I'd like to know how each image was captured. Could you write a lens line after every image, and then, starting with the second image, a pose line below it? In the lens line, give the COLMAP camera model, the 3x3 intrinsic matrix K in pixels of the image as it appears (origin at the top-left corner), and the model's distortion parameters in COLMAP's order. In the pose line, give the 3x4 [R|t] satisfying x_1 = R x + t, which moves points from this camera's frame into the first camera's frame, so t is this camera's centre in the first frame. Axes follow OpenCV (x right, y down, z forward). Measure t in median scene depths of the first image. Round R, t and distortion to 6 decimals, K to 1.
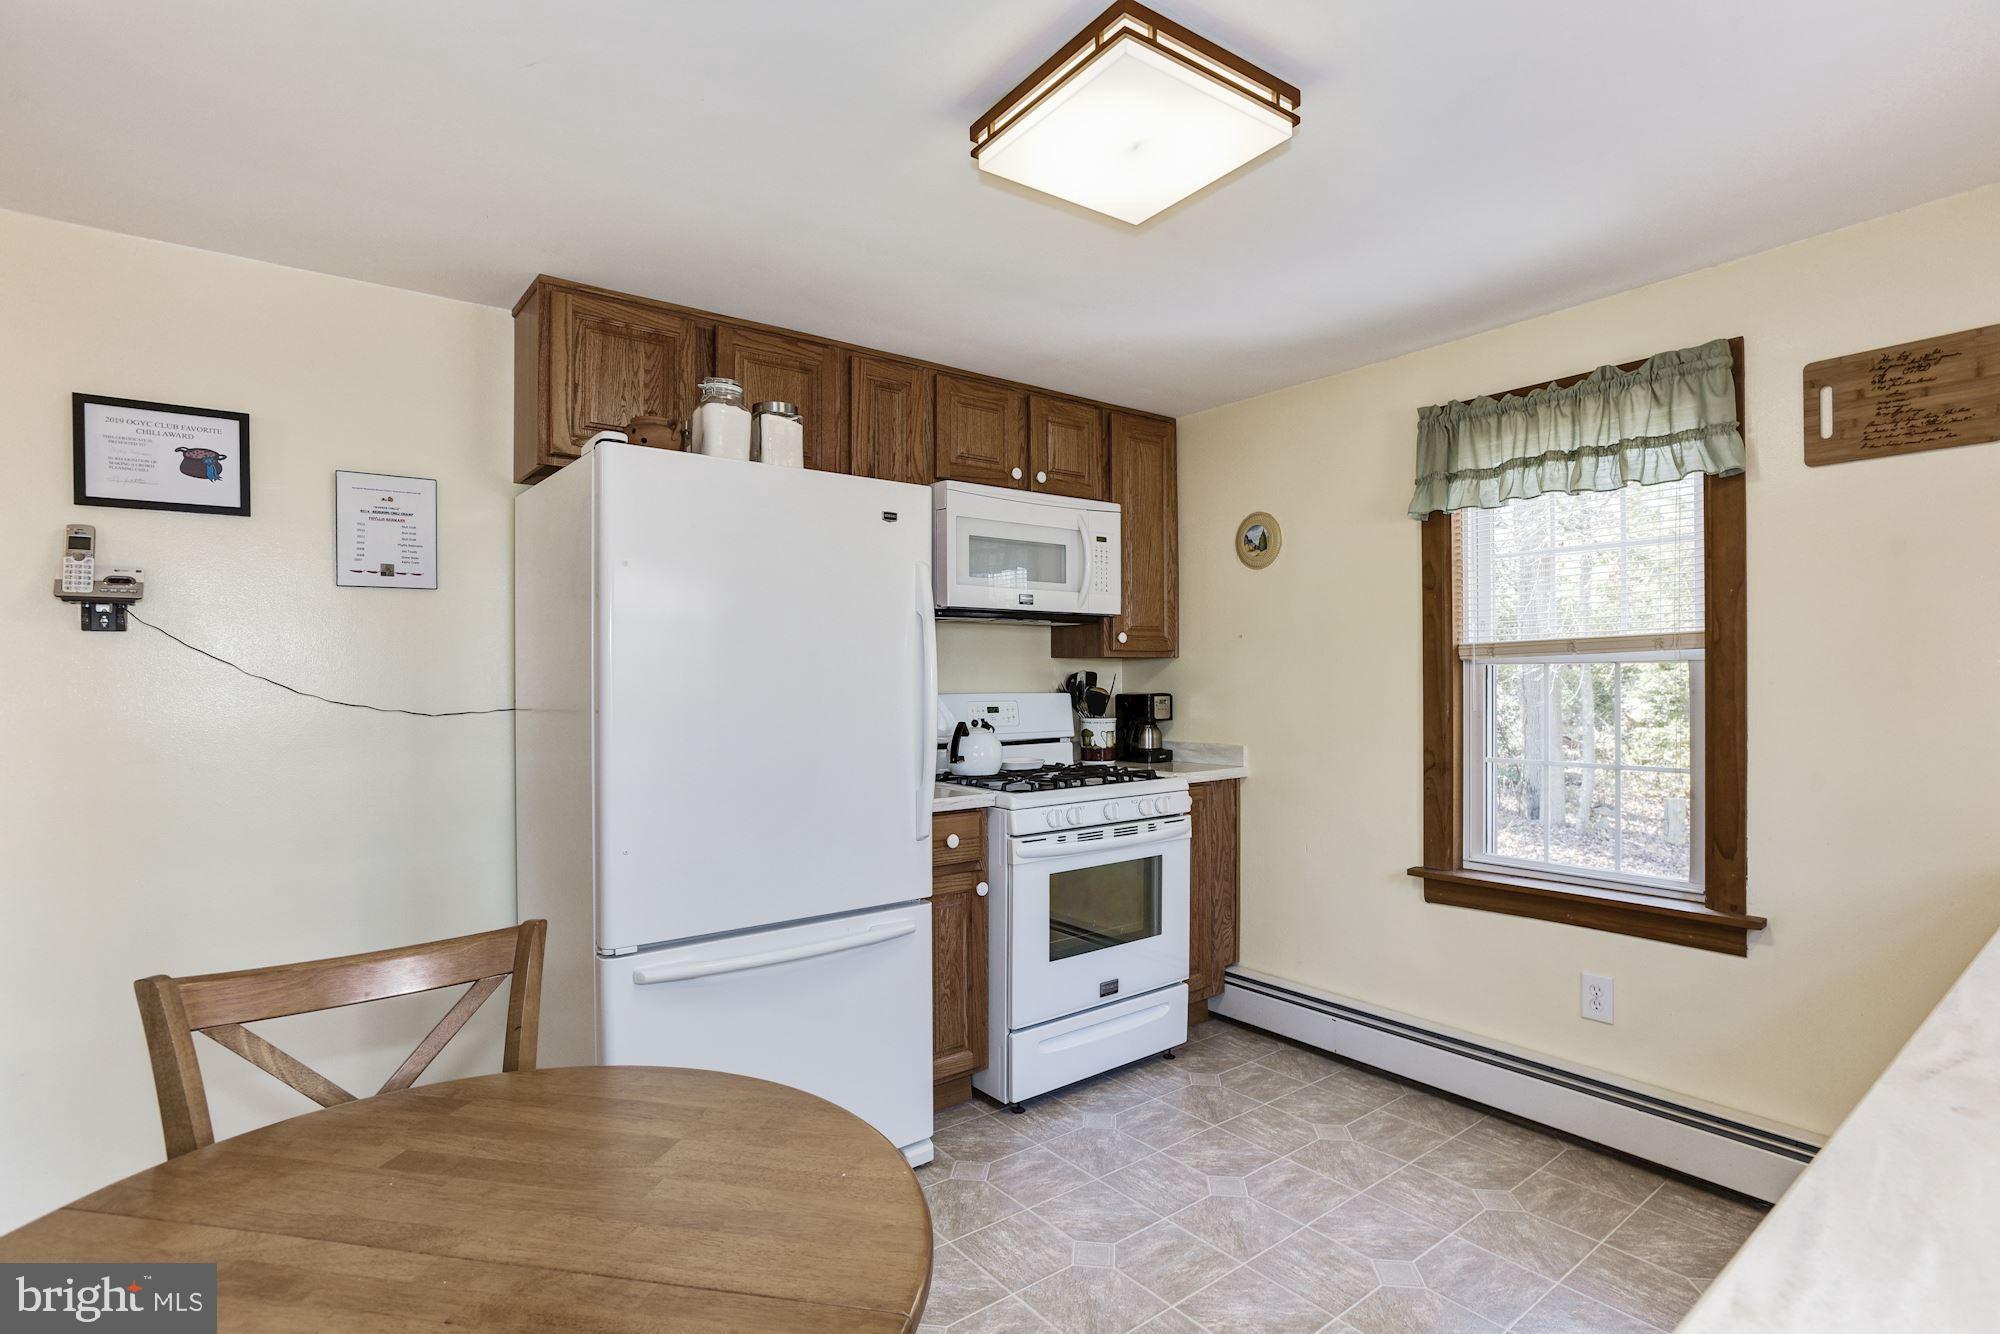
lens RADIAL K [[998.4, 0, 999.6], [0, 998.4, 677.5], [0, 0, 1]] dist [-0.056739, 0.033662]
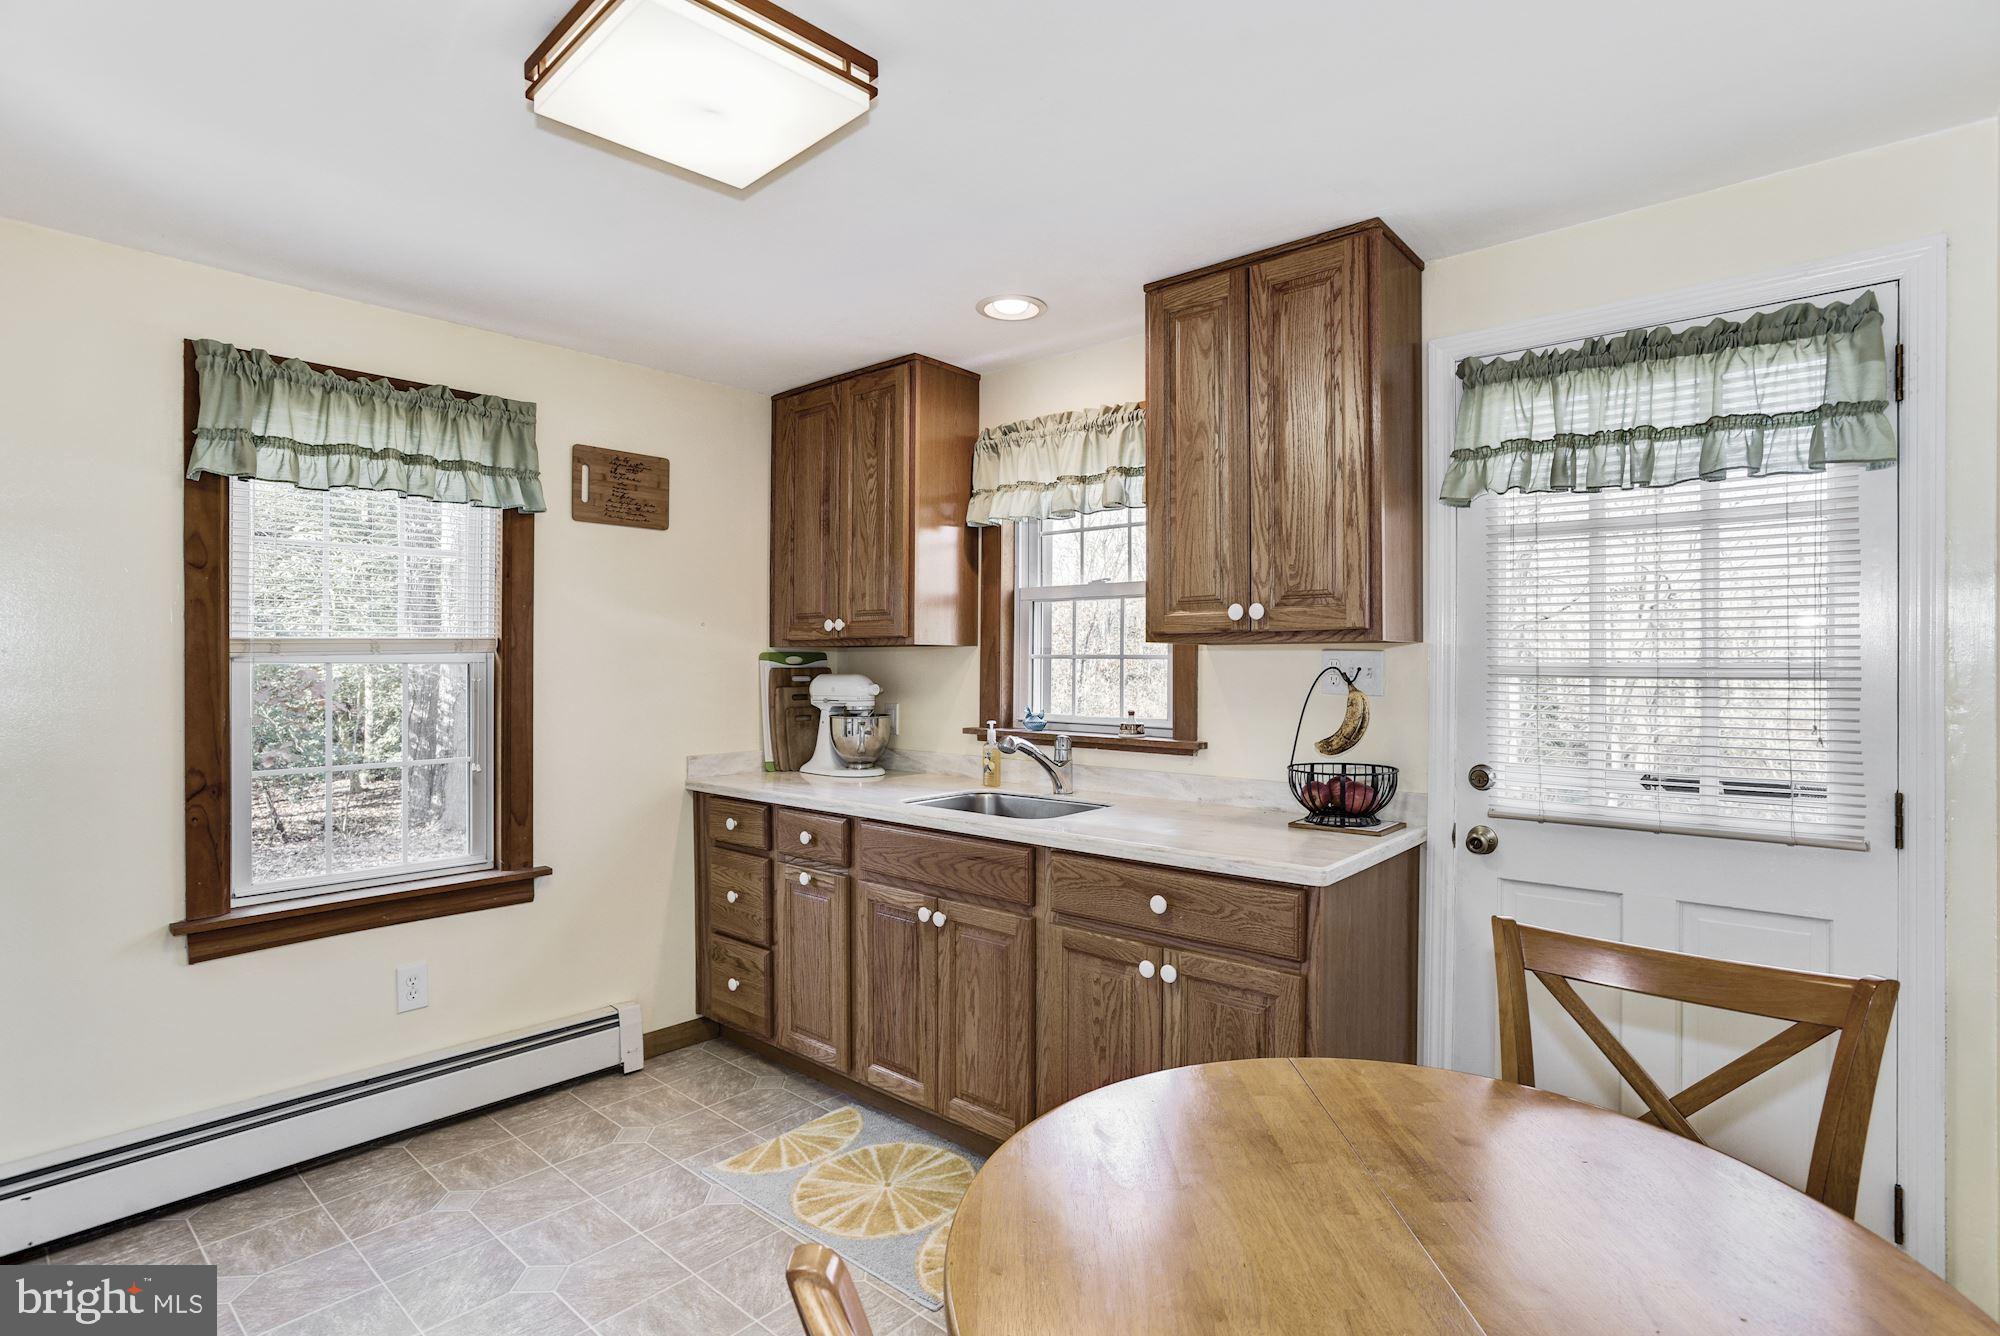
lens RADIAL K [[959.6, 0, 1000.0], [0, 959.6, 668.0], [0, 0, 1]] dist [-0.061673, 0.028704]
pose [[-0.197876, 0.005372, 0.980212, -0.500710], [0.001572, 0.999985, -0.005163, -0.004389], [-0.980226, 0.000520, -0.197882, 0.607839]]
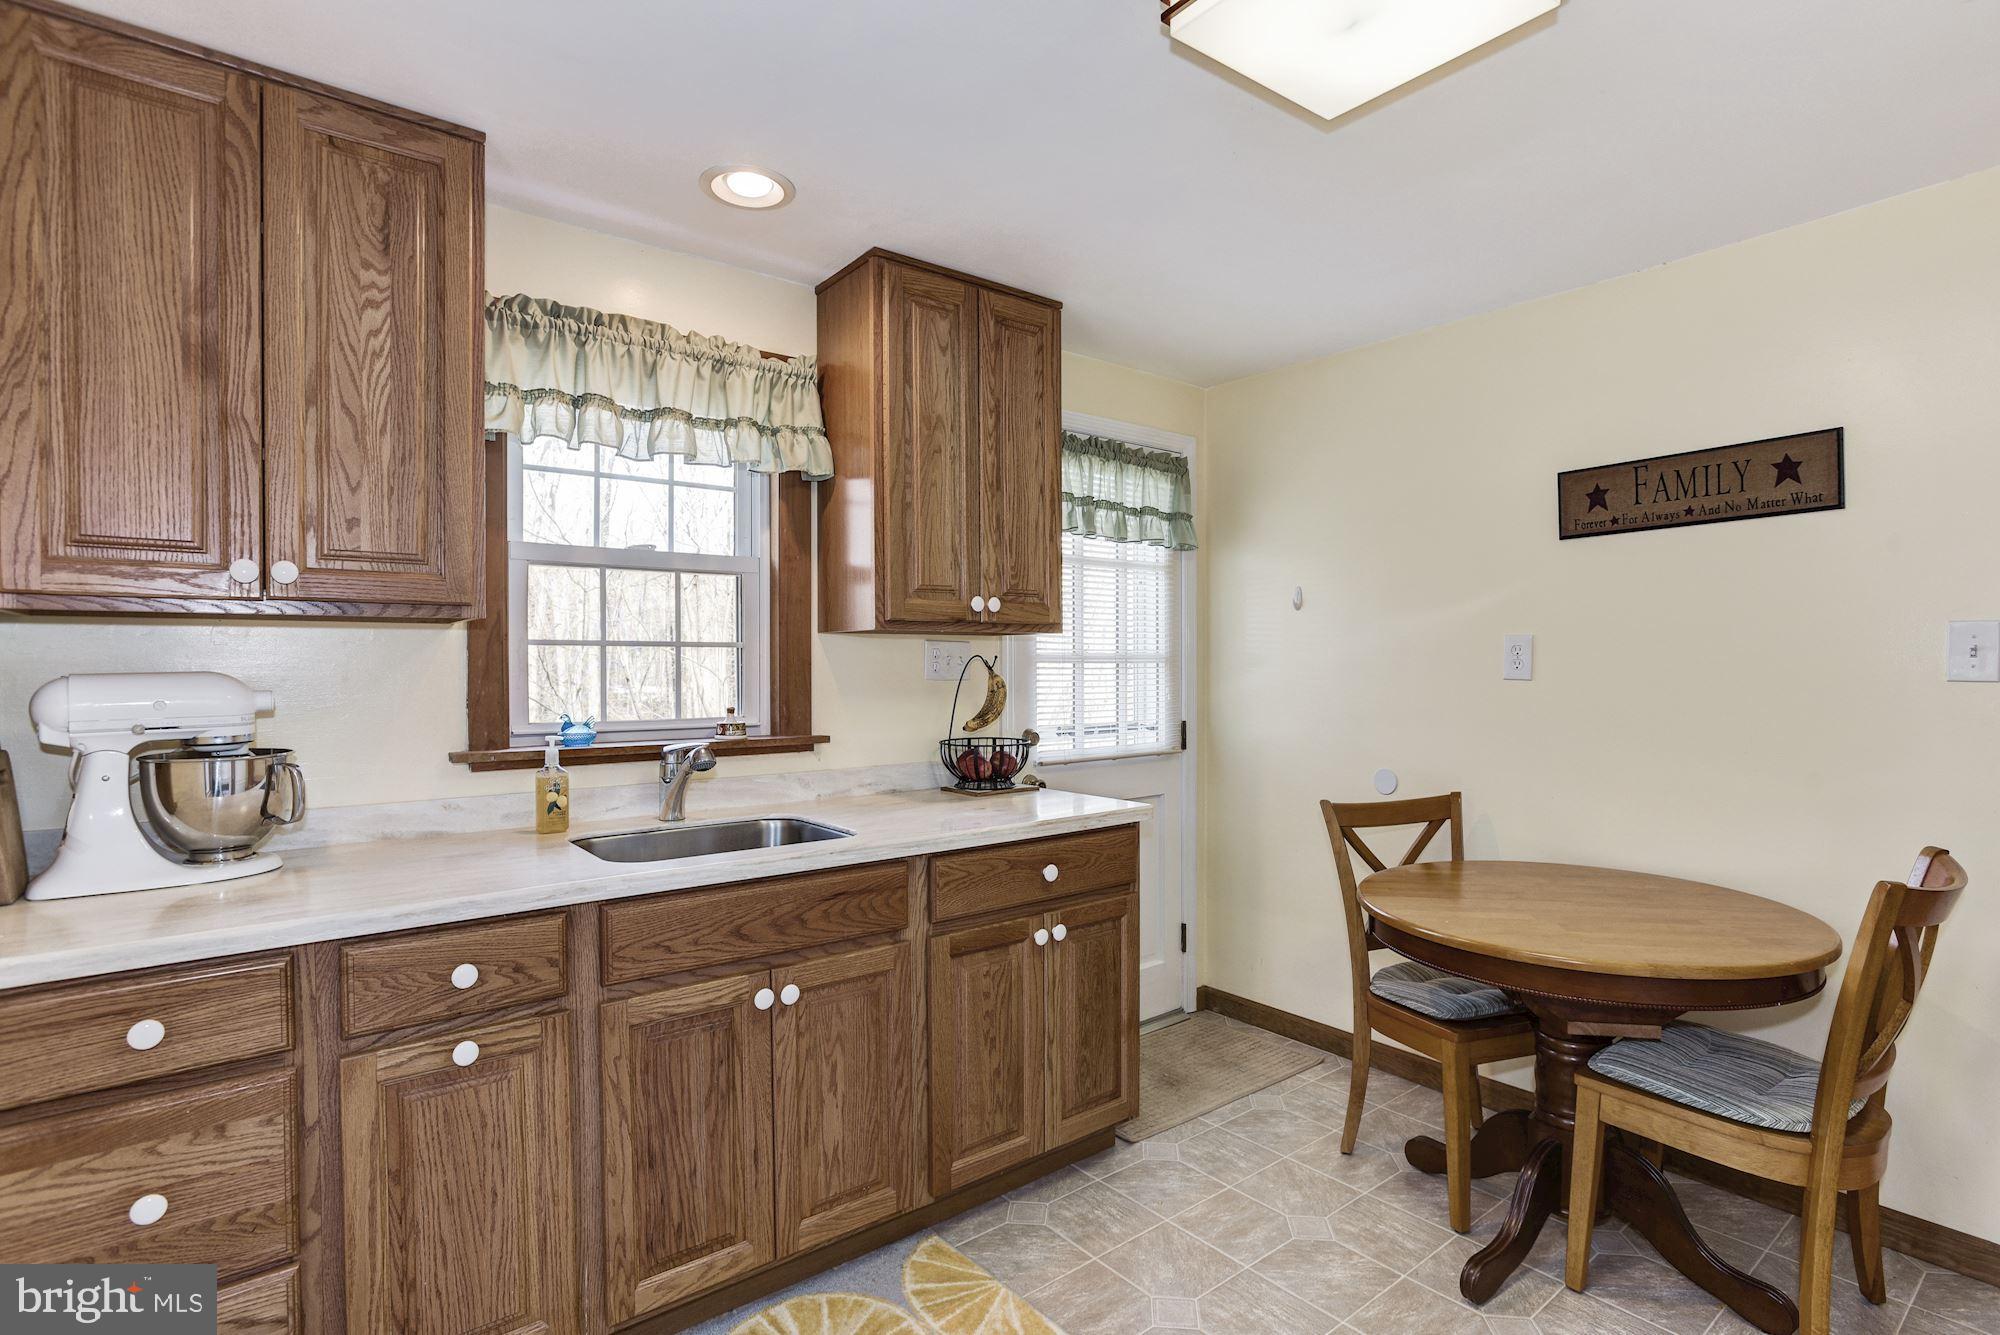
lens RADIAL K [[998.4, 0, 999.6], [0, 998.4, 678.0], [0, 0, 1]] dist [-0.056739, 0.033662]
pose [[-0.999844, 0.012266, -0.012705, 0.295530], [0.012030, 0.999756, 0.018524, -0.004604], [0.012929, 0.018368, -0.999748, 1.207524]]
